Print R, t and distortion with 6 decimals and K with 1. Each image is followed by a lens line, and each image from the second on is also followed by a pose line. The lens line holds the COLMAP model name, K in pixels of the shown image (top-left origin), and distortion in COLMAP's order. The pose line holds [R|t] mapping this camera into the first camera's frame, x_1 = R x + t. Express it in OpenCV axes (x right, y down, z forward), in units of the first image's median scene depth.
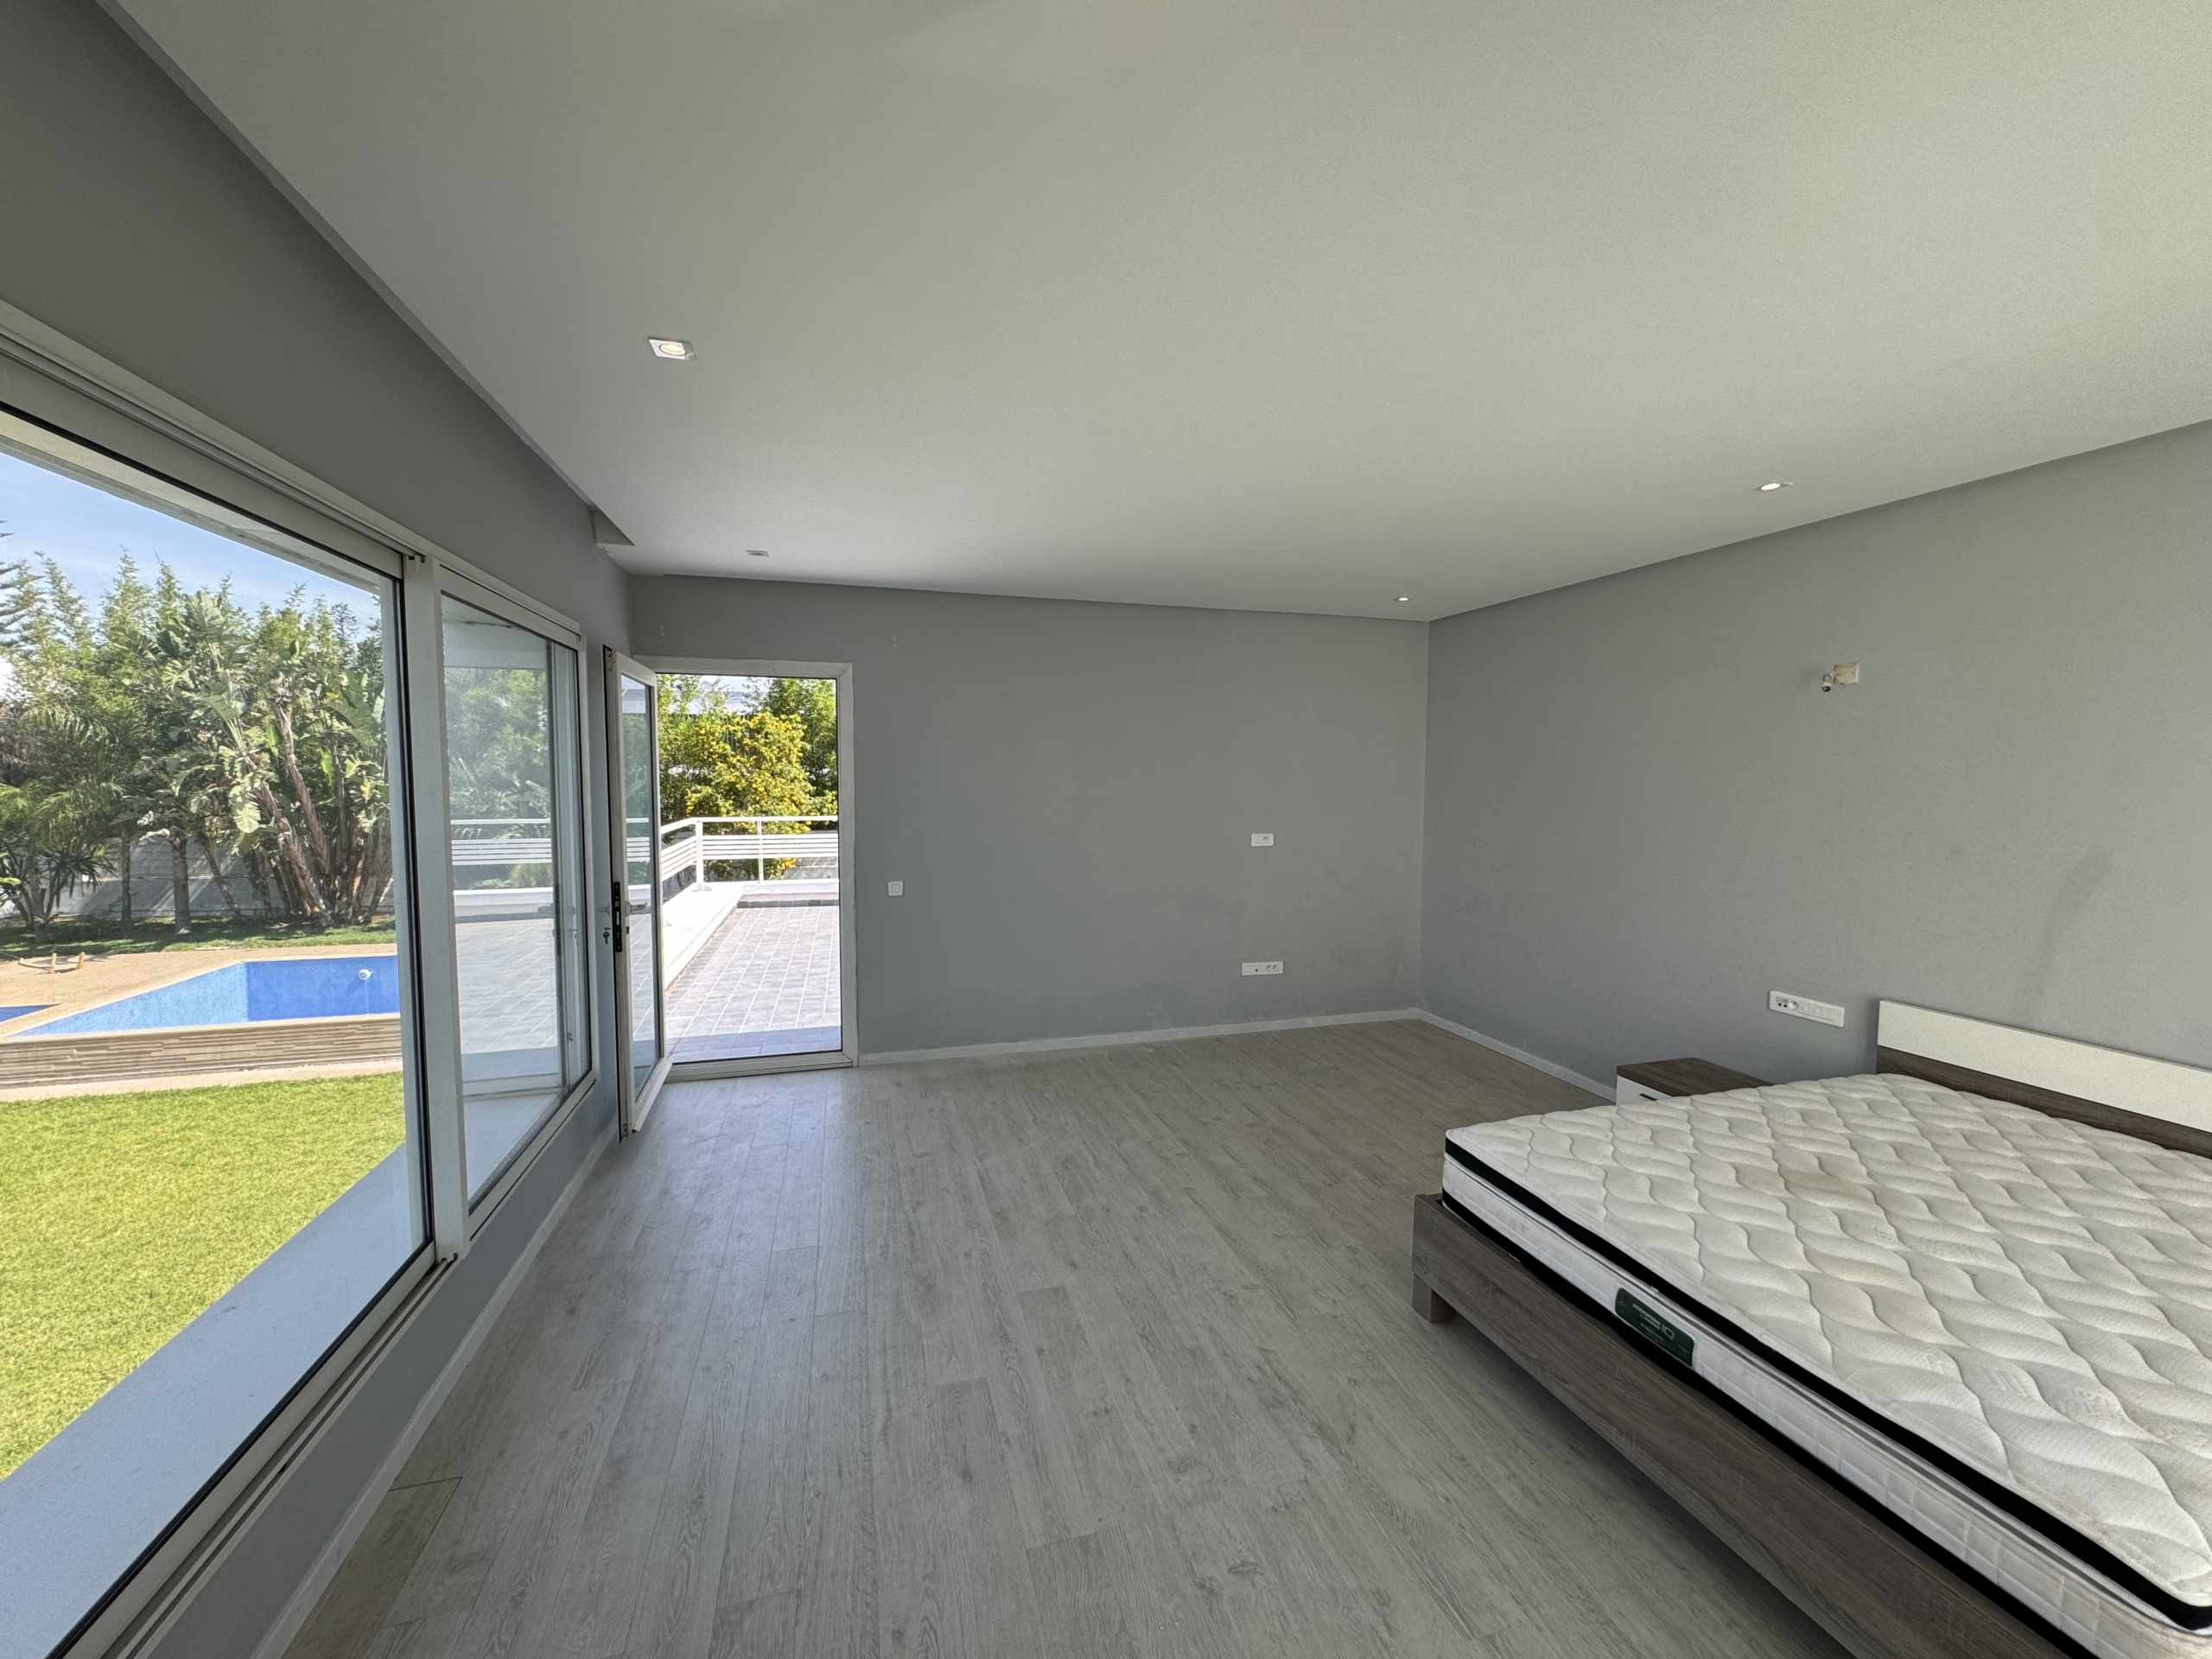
lens RADIAL K [[886.7, 0, 1106.0], [0, 886.7, 829.5], [0, 0, 1]] dist [-0.000479, 0.000032]
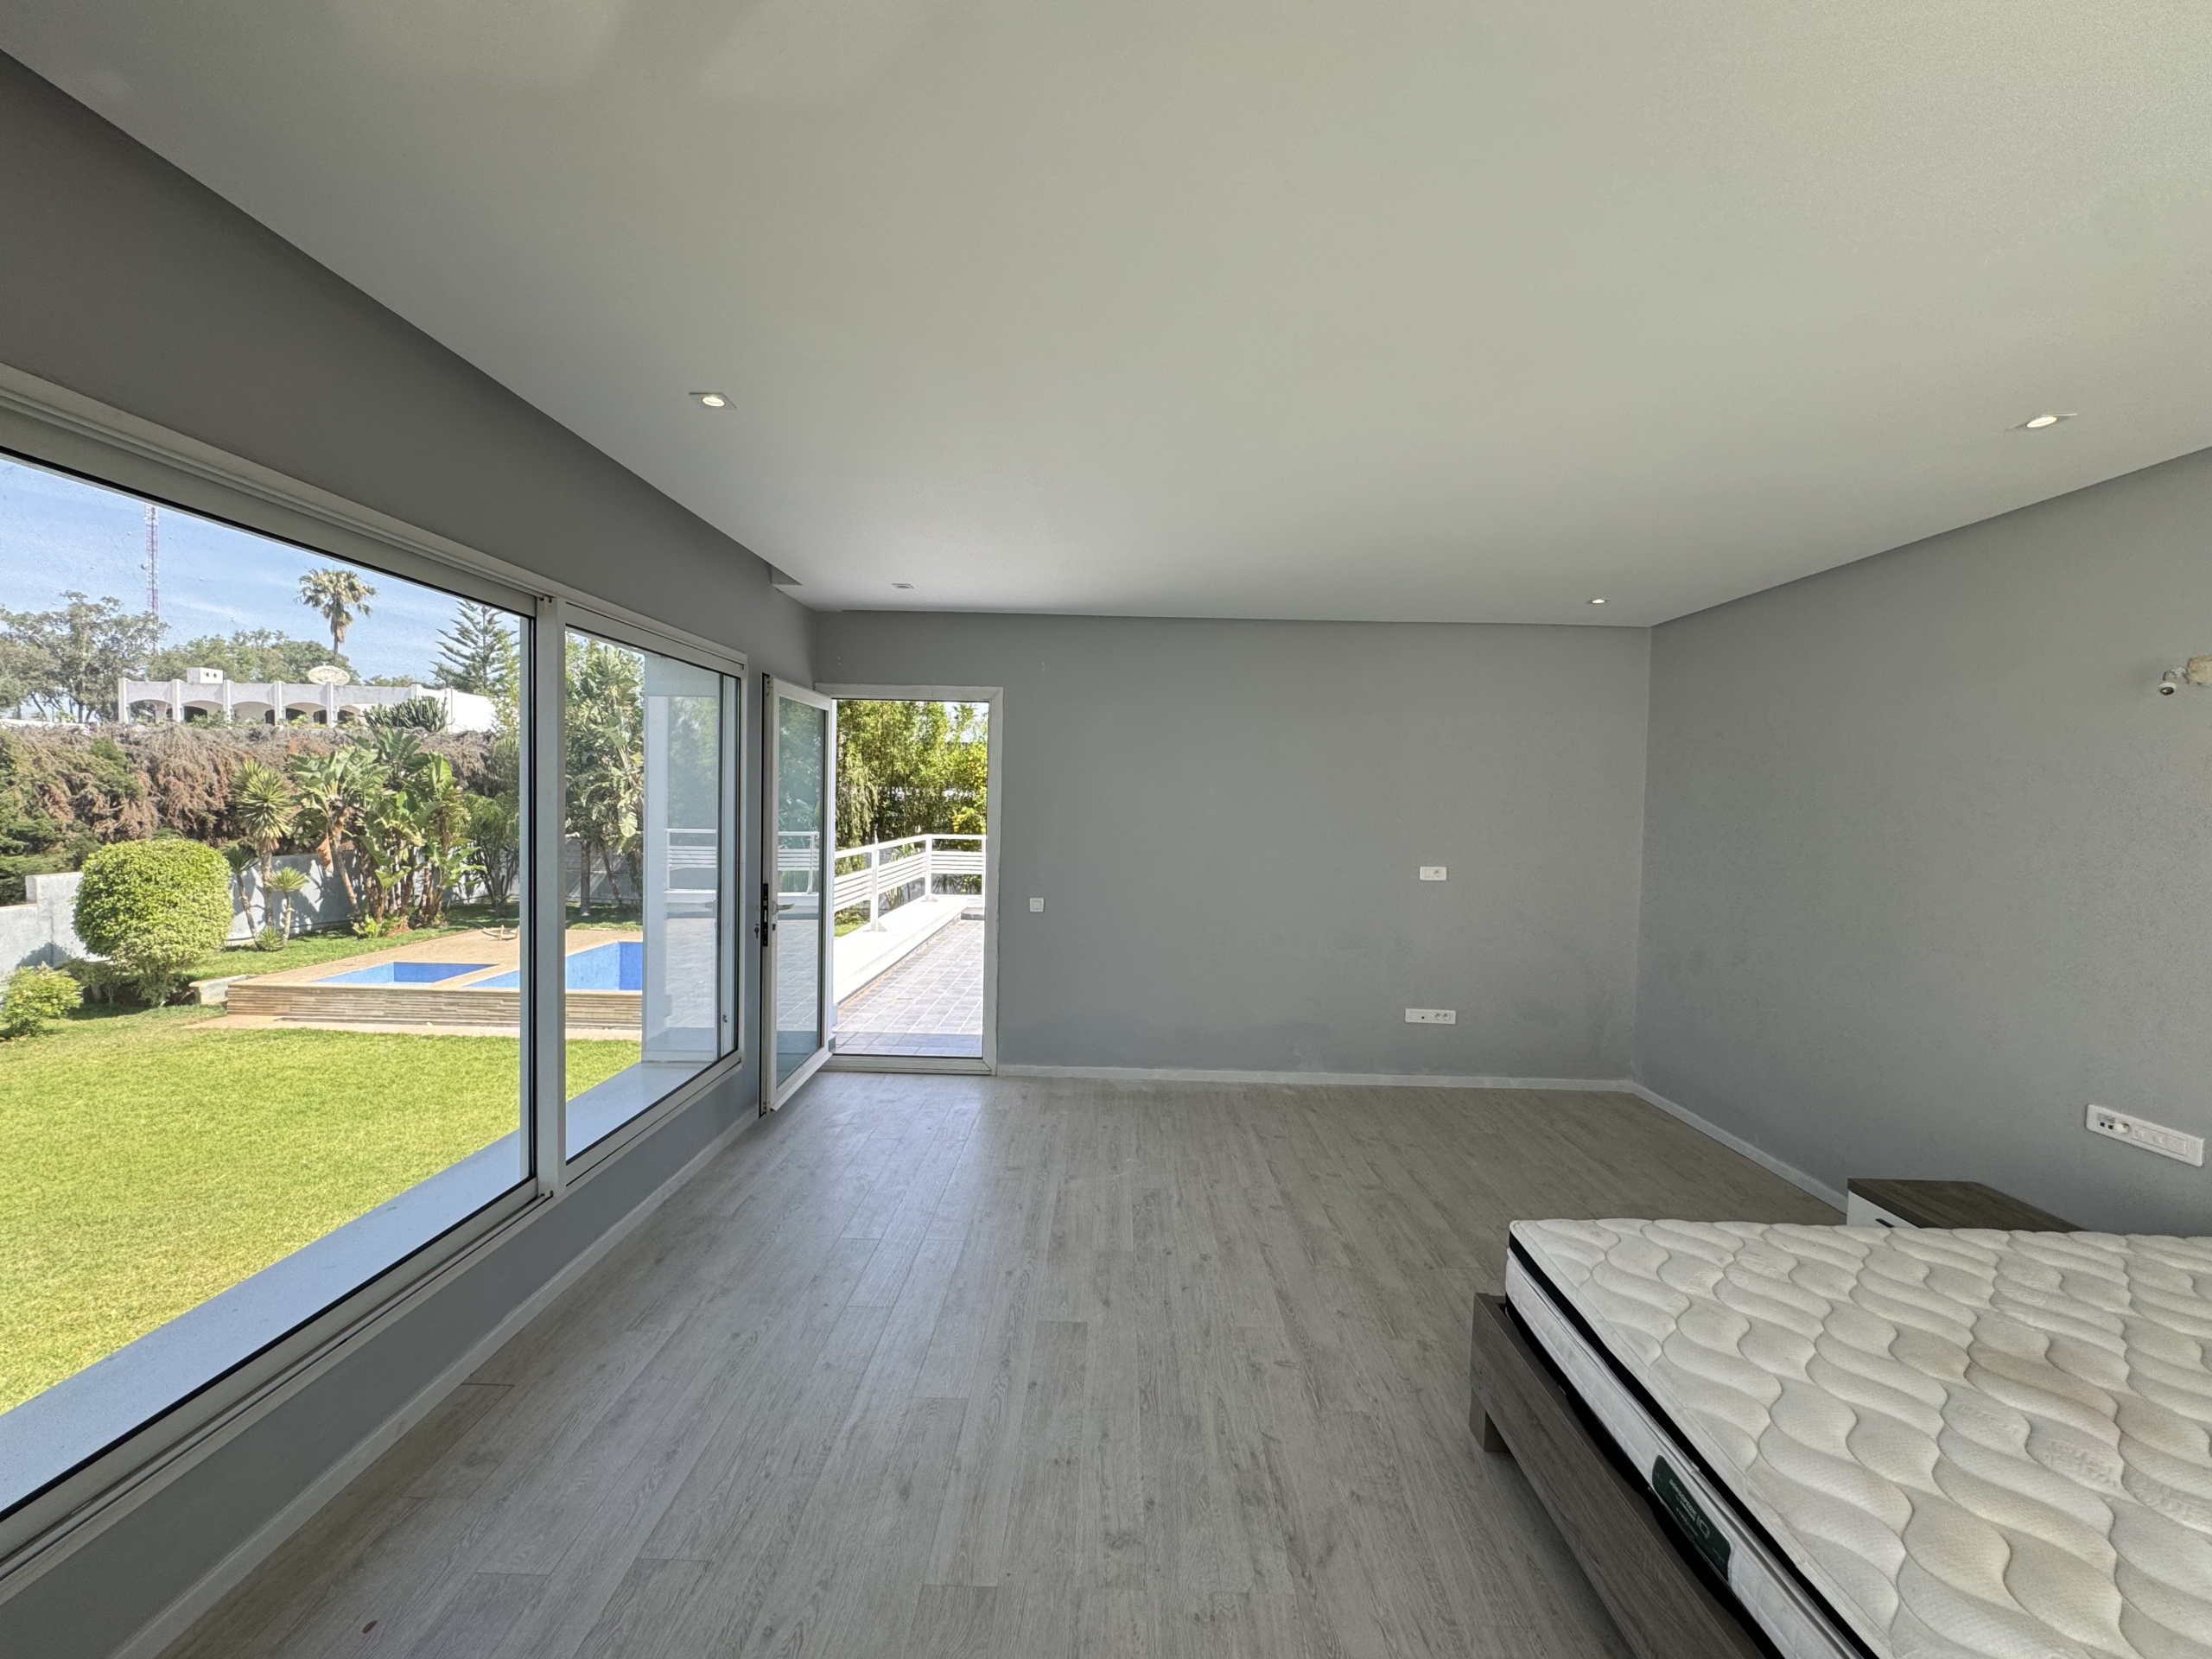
lens RADIAL K [[886.6, 0, 1106.0], [0, 886.6, 829.5], [0, 0, 1]] dist [-0.001524, 0.000377]
pose [[0.955177, 0.027655, -0.294740, 0.167155], [-0.037192, 0.998949, -0.026799, 0.004755], [0.293689, 0.036560, 0.955202, 0.049663]]
